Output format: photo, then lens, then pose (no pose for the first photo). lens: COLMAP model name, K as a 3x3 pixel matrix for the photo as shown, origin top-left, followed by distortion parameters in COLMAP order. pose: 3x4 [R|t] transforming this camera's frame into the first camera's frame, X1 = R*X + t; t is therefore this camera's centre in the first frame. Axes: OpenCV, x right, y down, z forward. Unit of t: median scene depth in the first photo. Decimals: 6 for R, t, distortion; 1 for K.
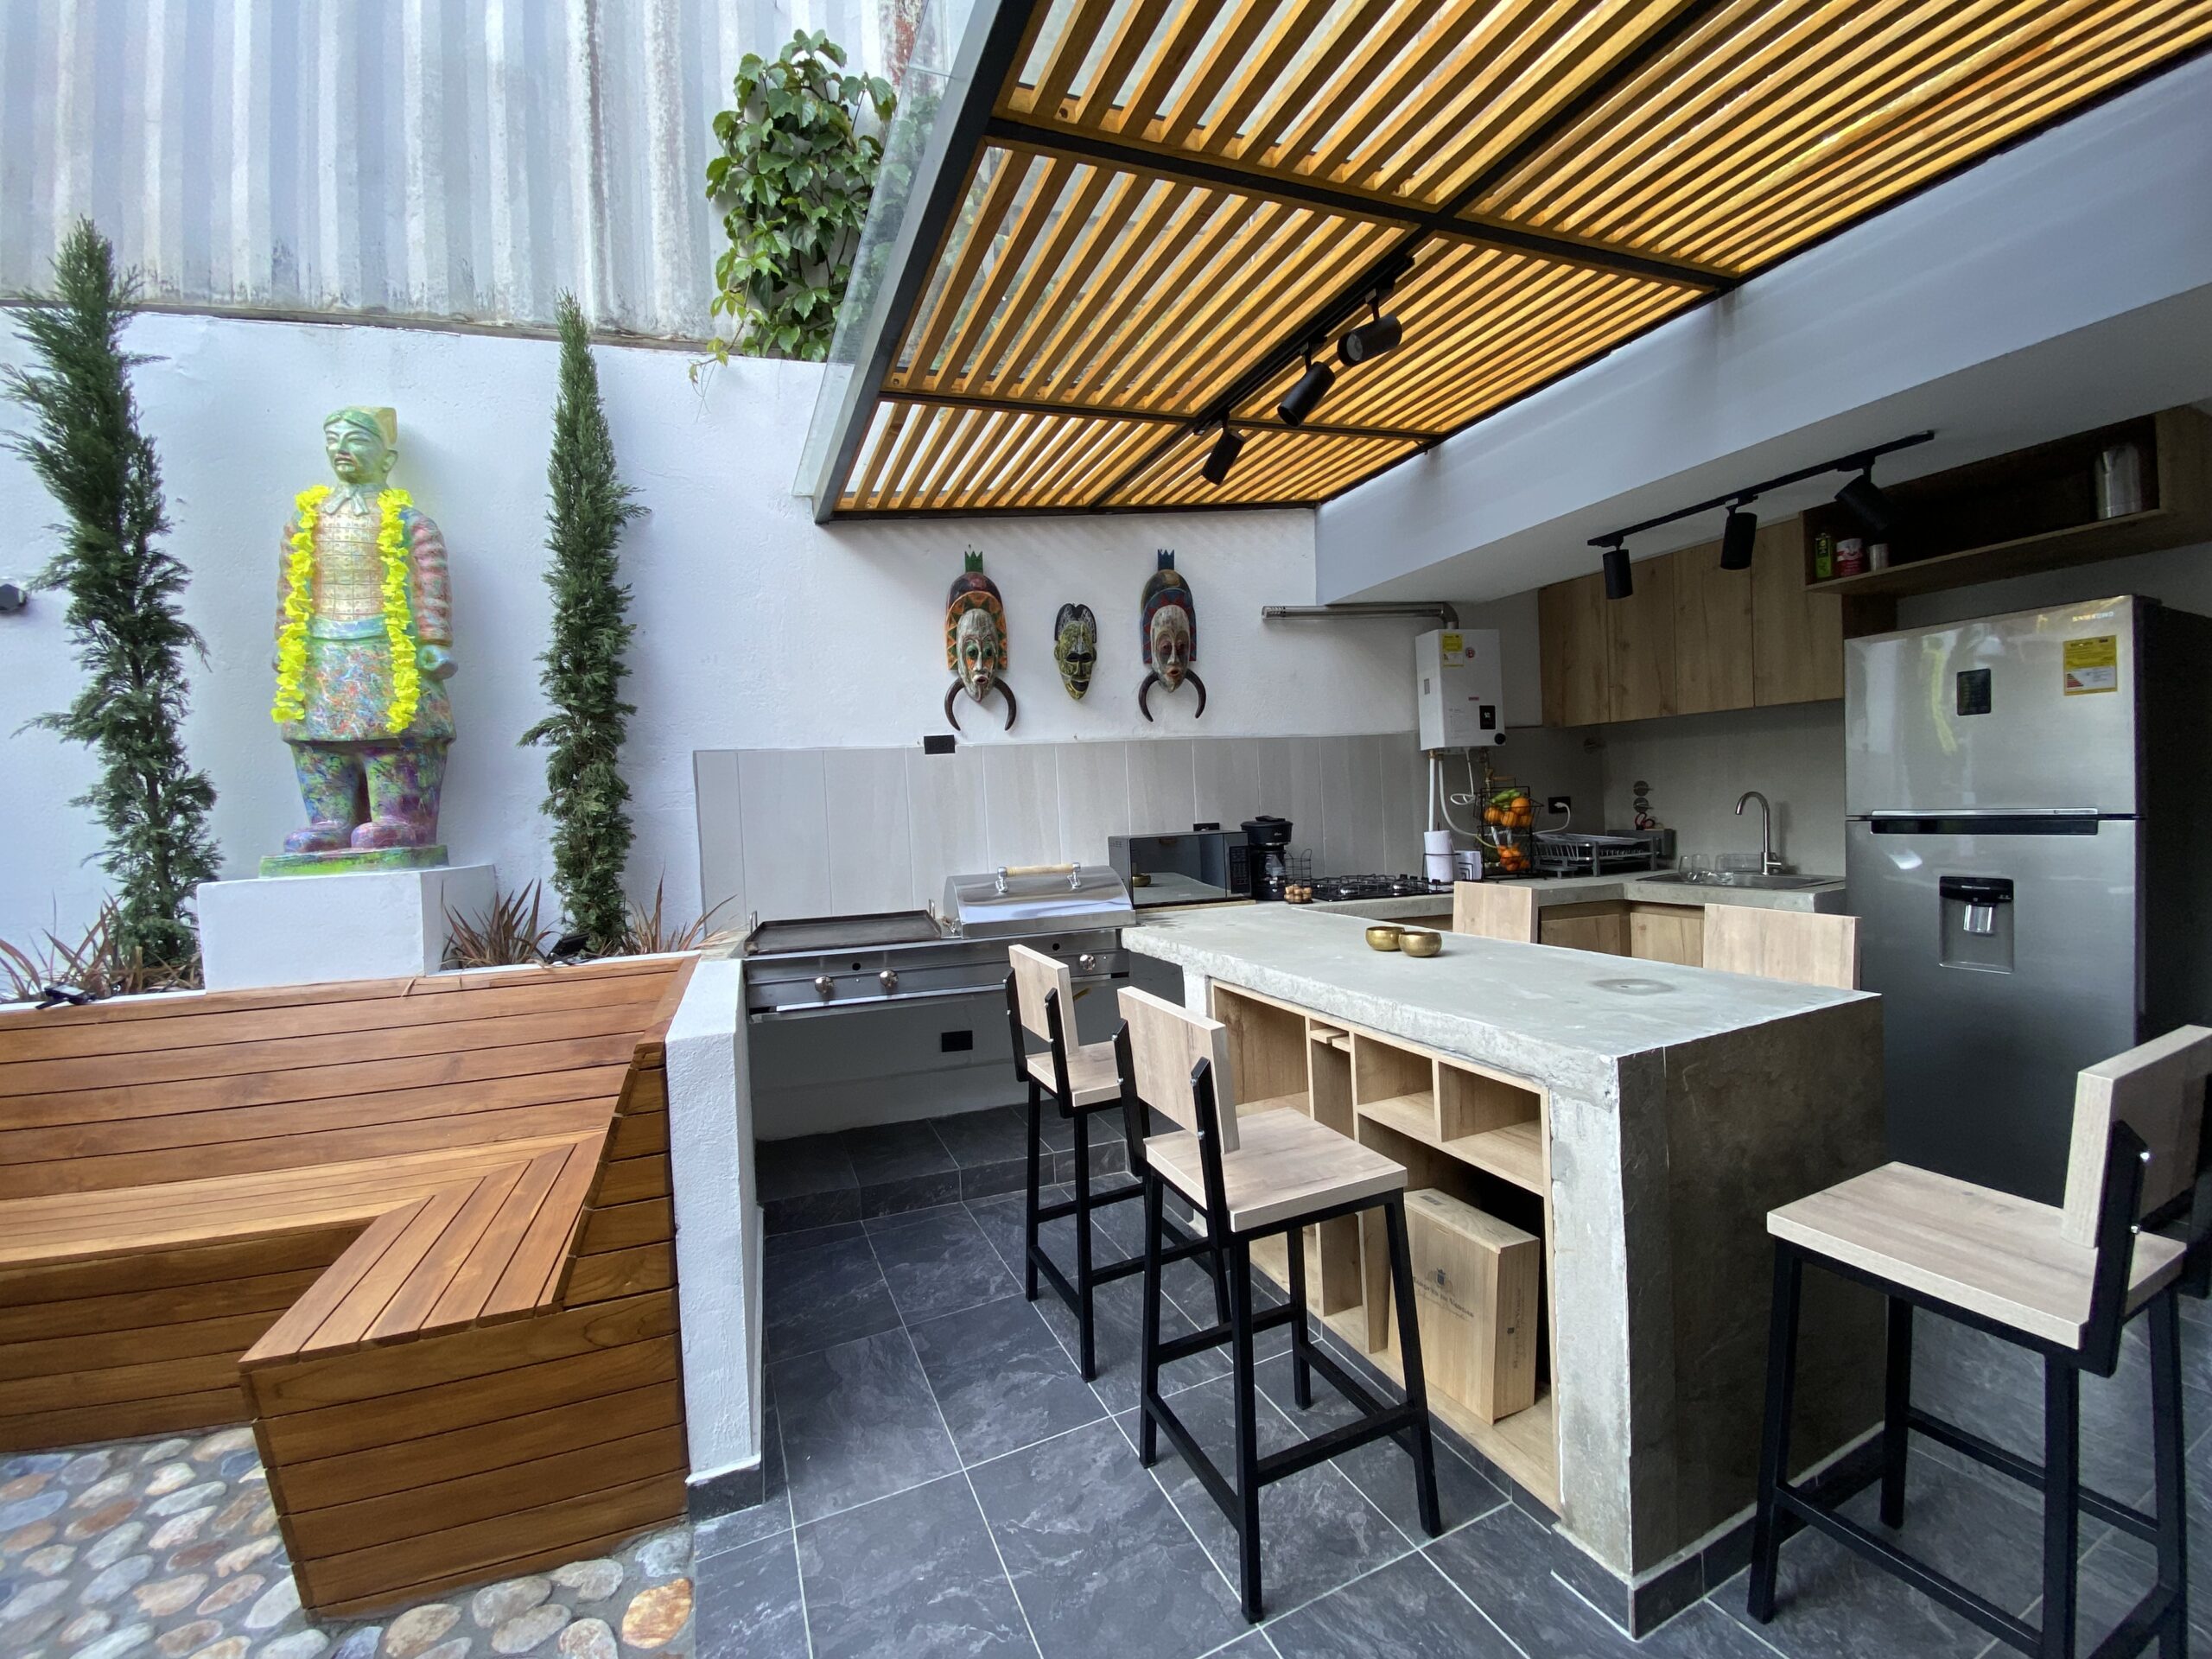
lens RADIAL K [[882.1, 0, 1106.0], [0, 882.1, 829.5], [0, 0, 1]] dist [0.002201, -0.013718]
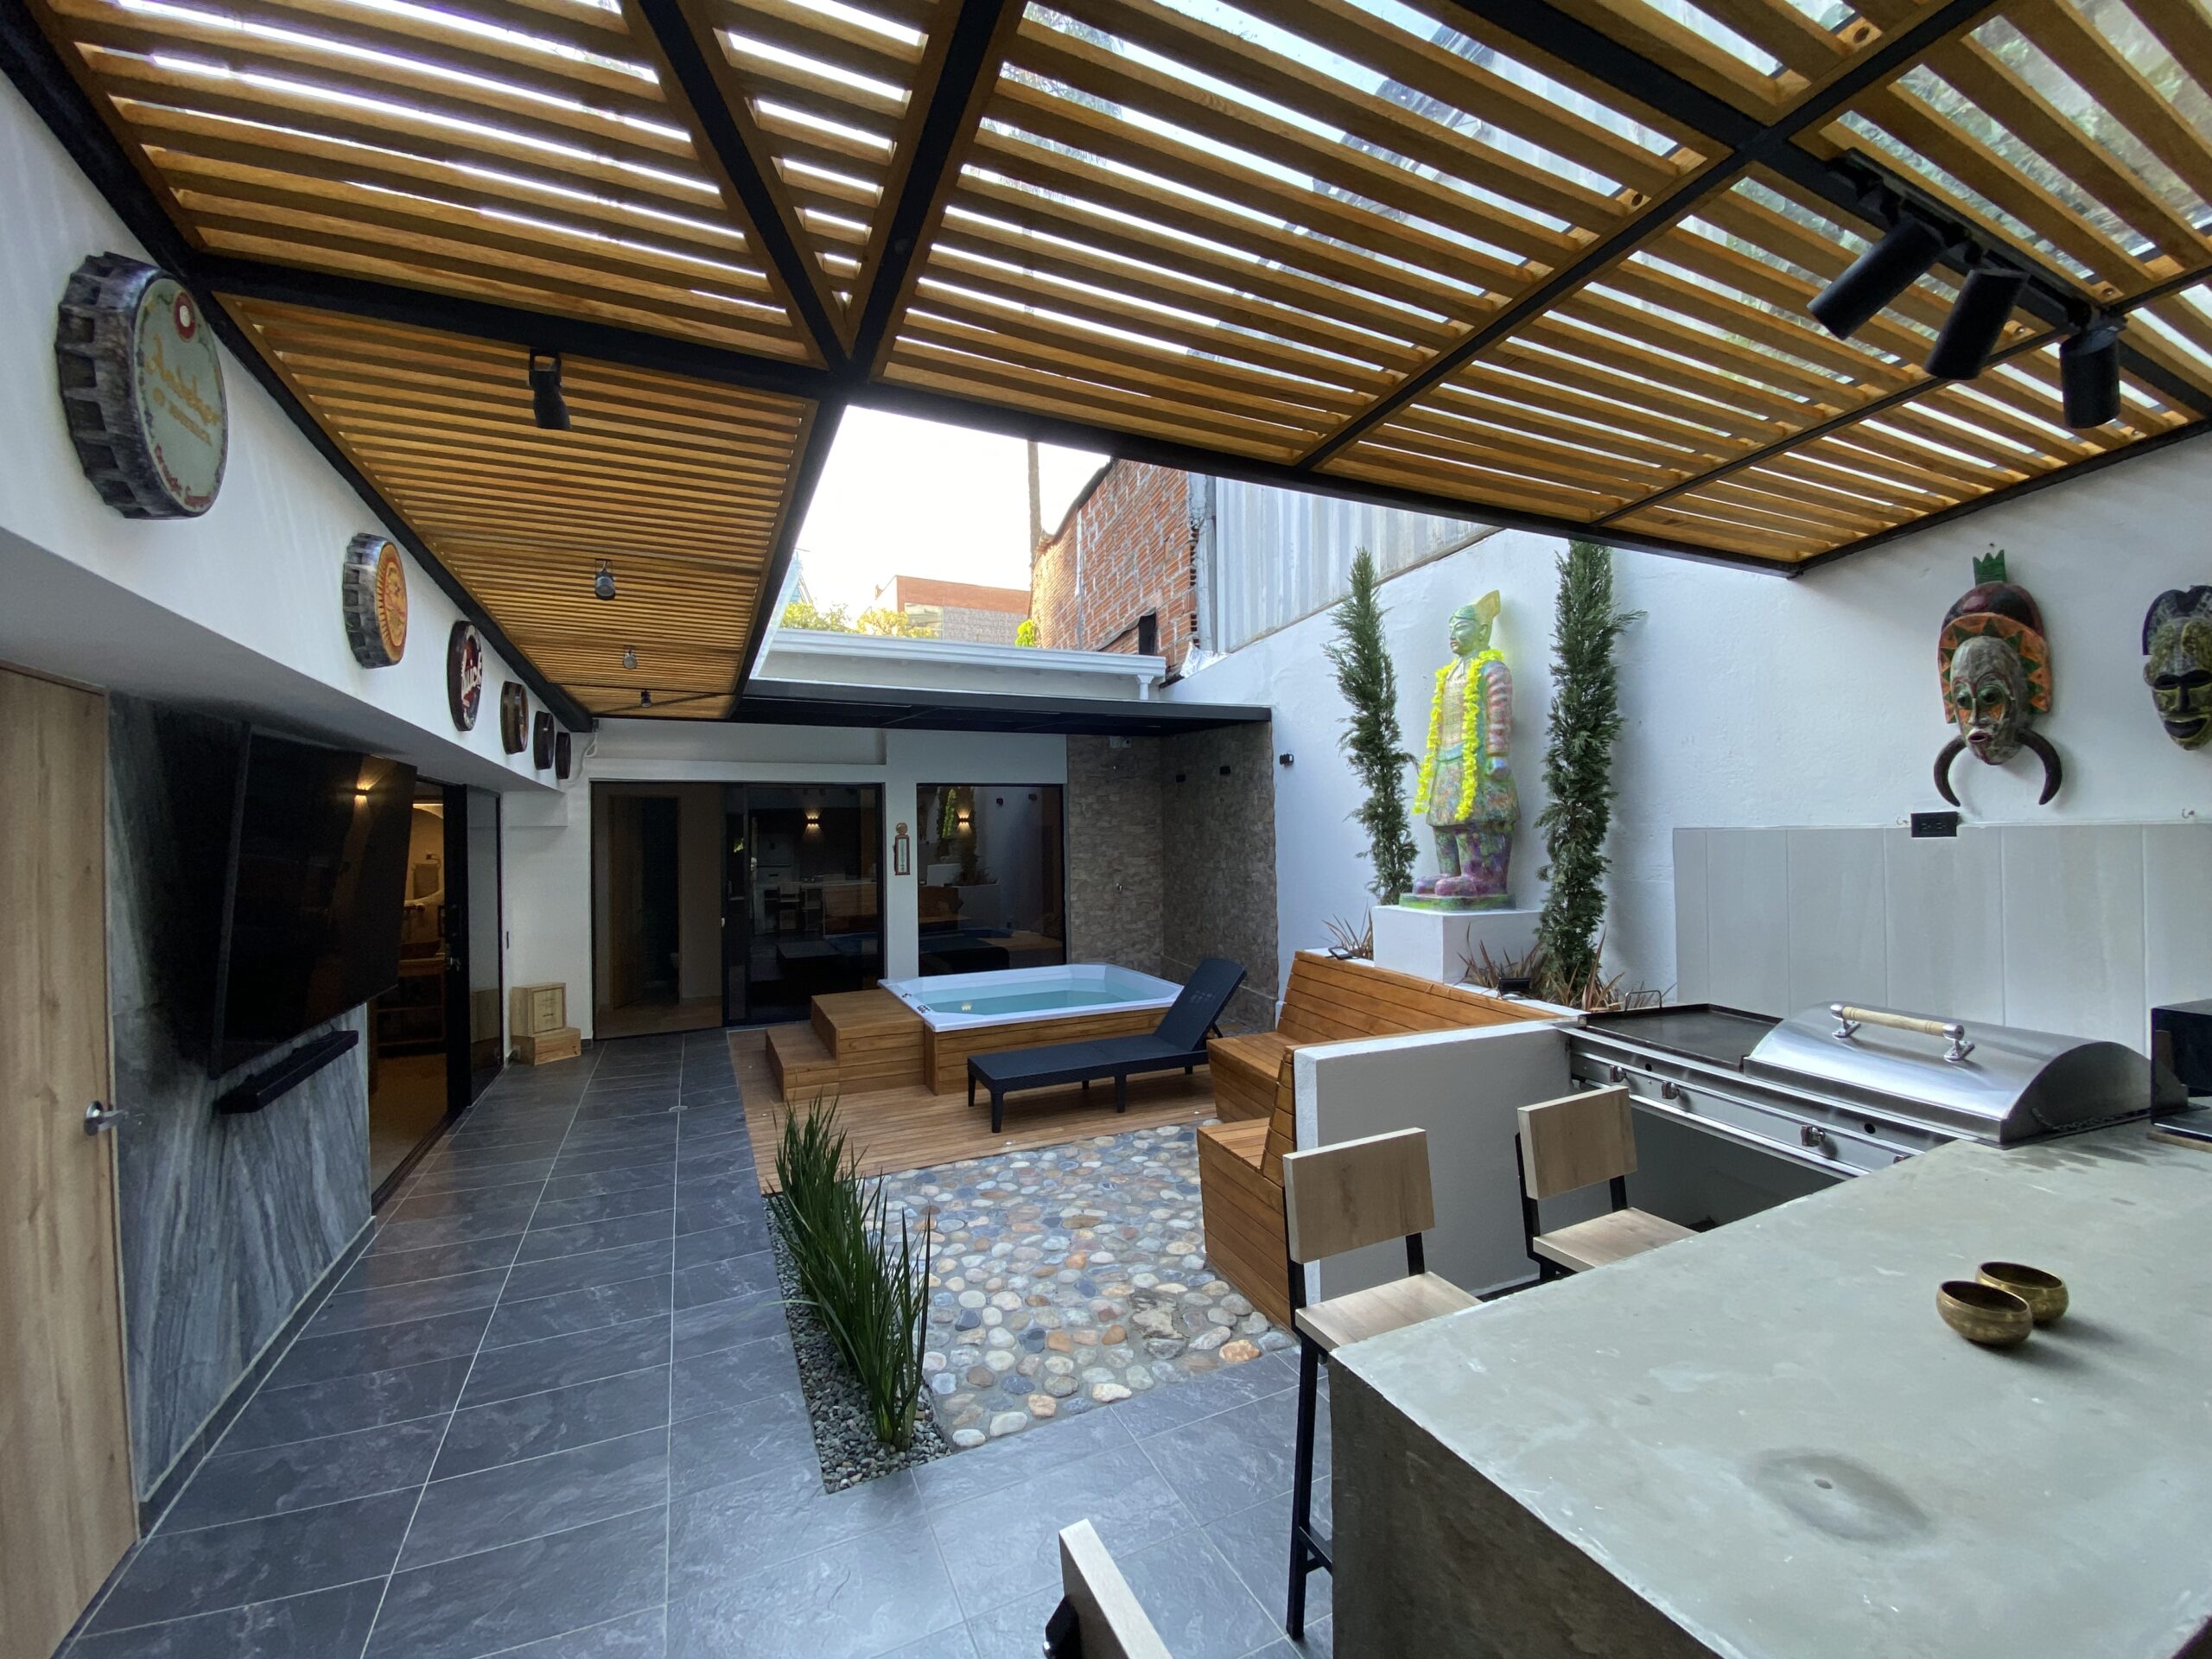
lens RADIAL K [[879.1, 0, 1115.0], [0, 879.1, 833.9], [0, 0, 1]] dist [0.020369, -0.023604]
pose [[0.019969, 0.043610, -0.998849, 0.685991], [-0.010010, 0.999007, 0.043417, -0.144146], [0.999750, 0.009132, 0.020386, 0.363840]]
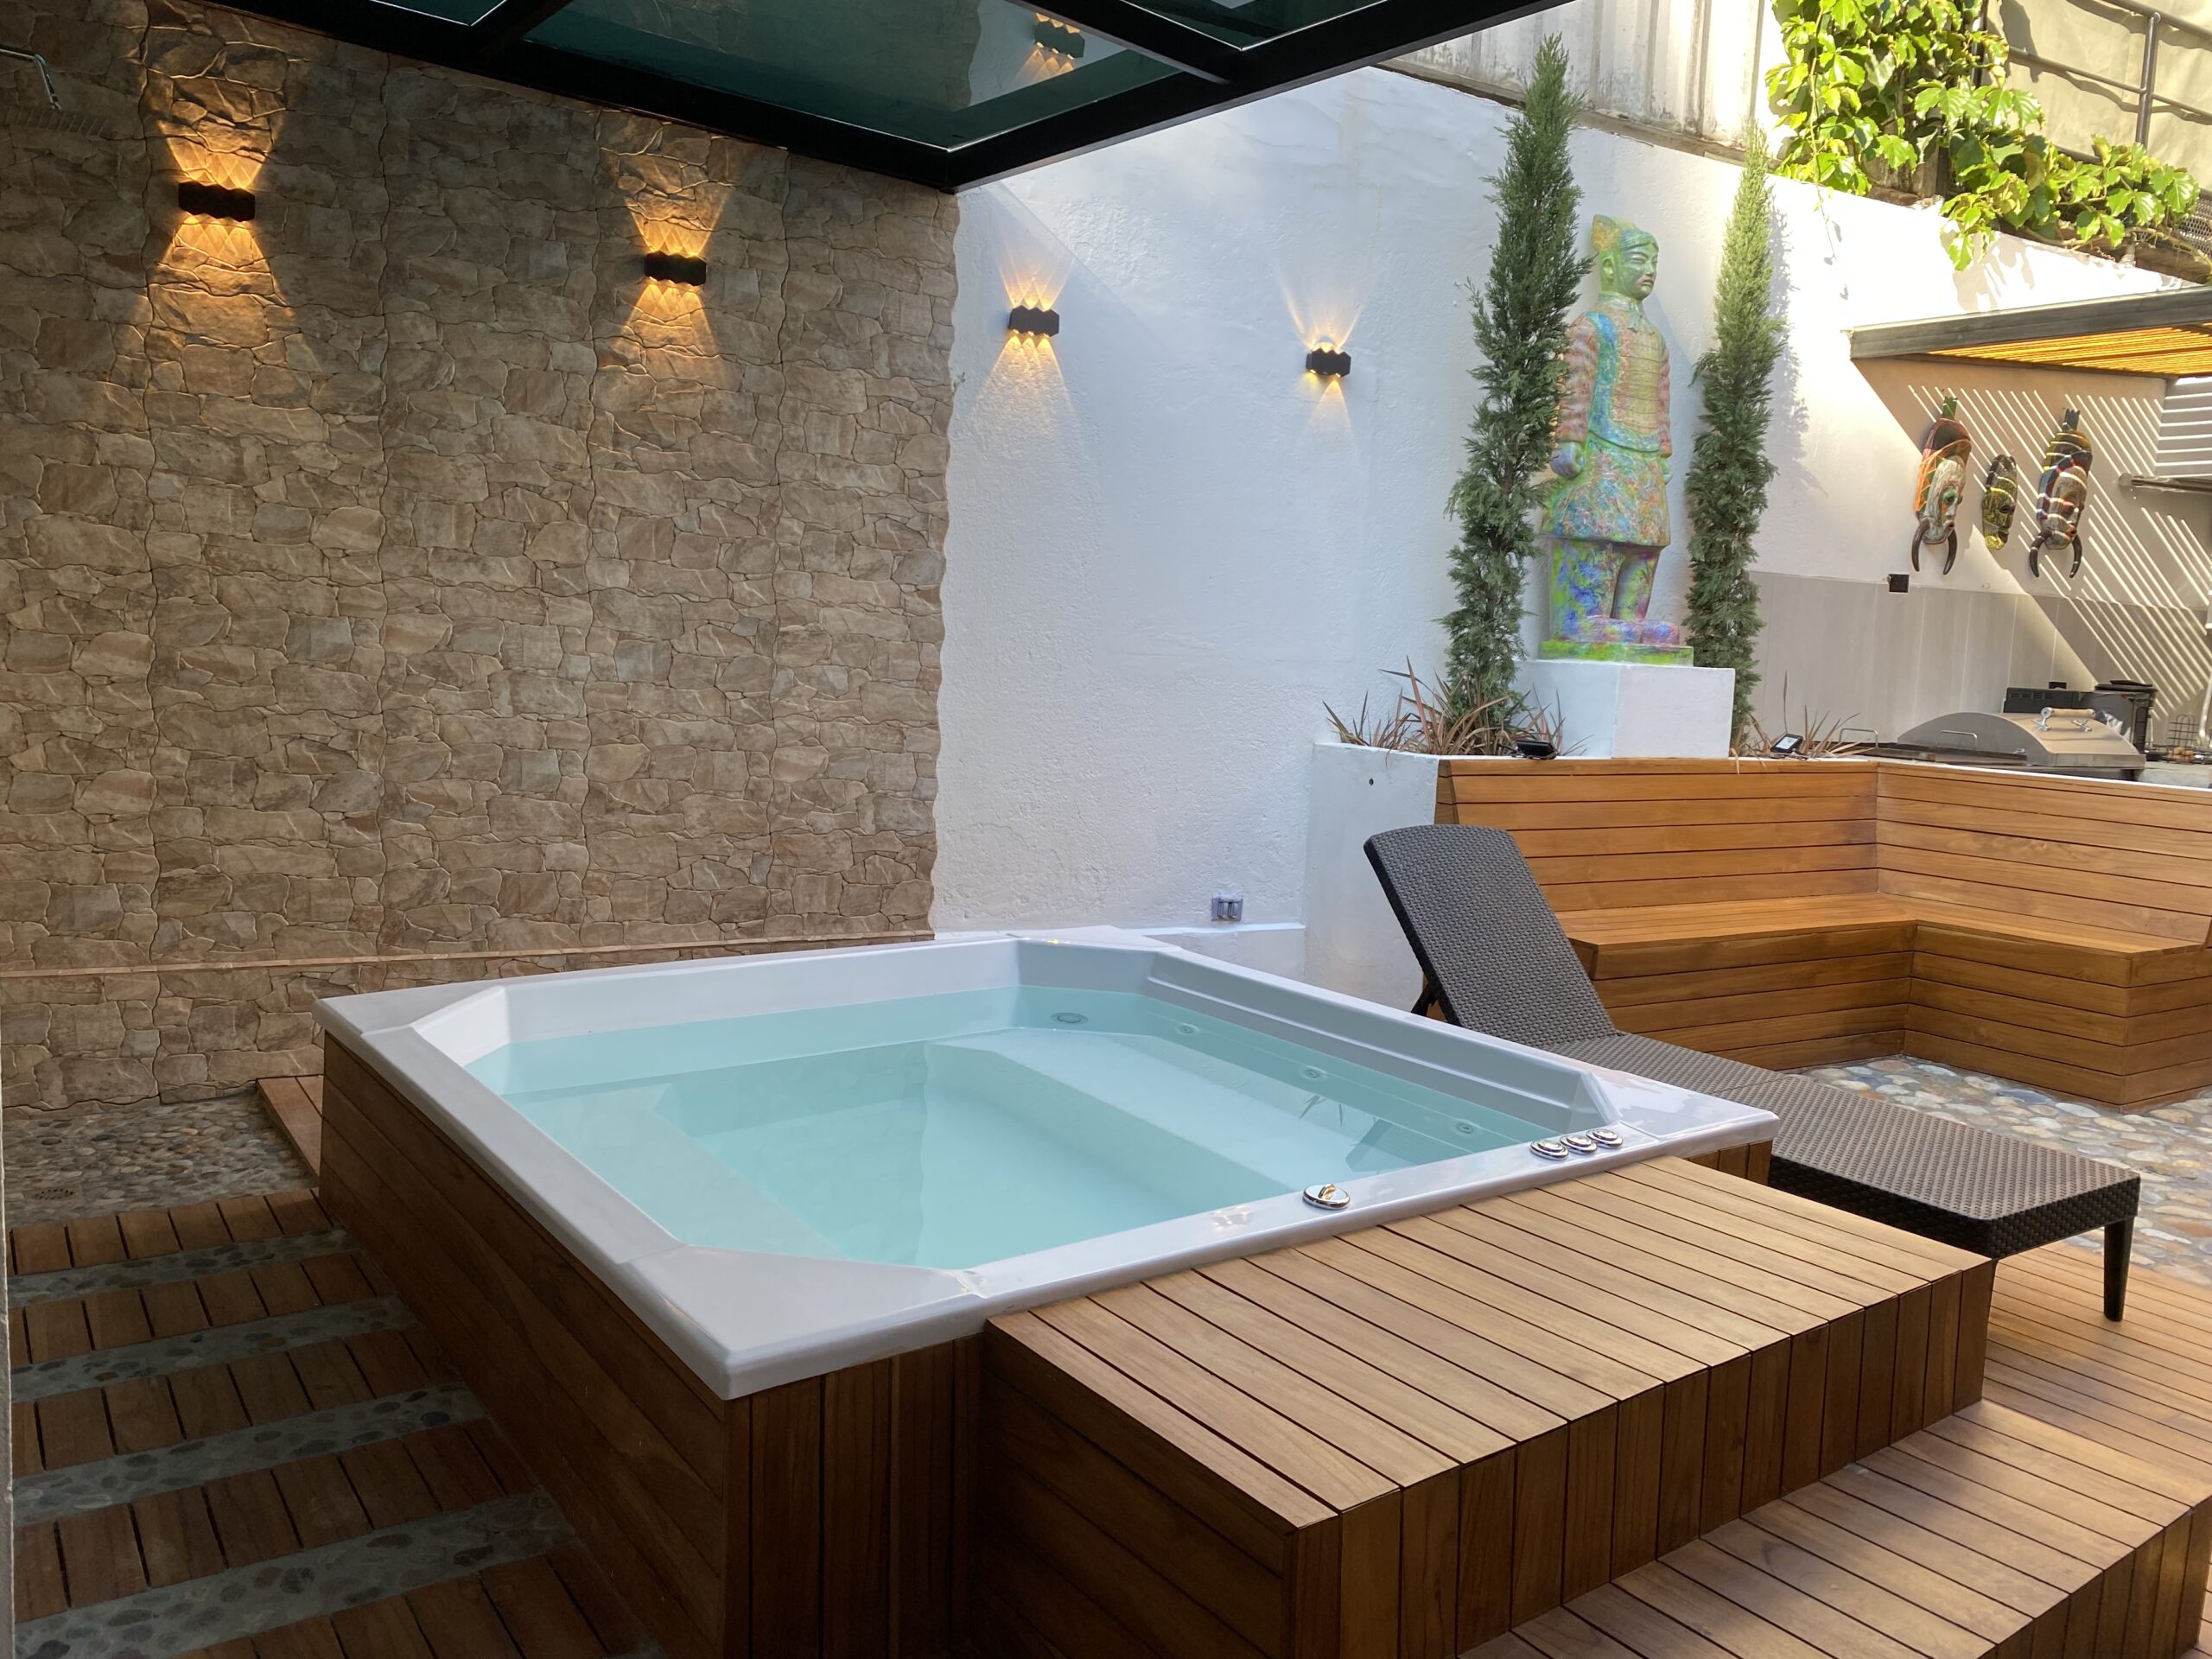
lens RADIAL K [[1611.0, 0, 1106.0], [0, 1611.0, 829.5], [0, 0, 1]] dist [0.010645, -0.000983]
pose [[0.974553, 0.061773, 0.215479, -1.870224], [-0.081147, 0.993303, 0.082249, 0.137555], [-0.208955, -0.097641, 0.973039, -0.851002]]
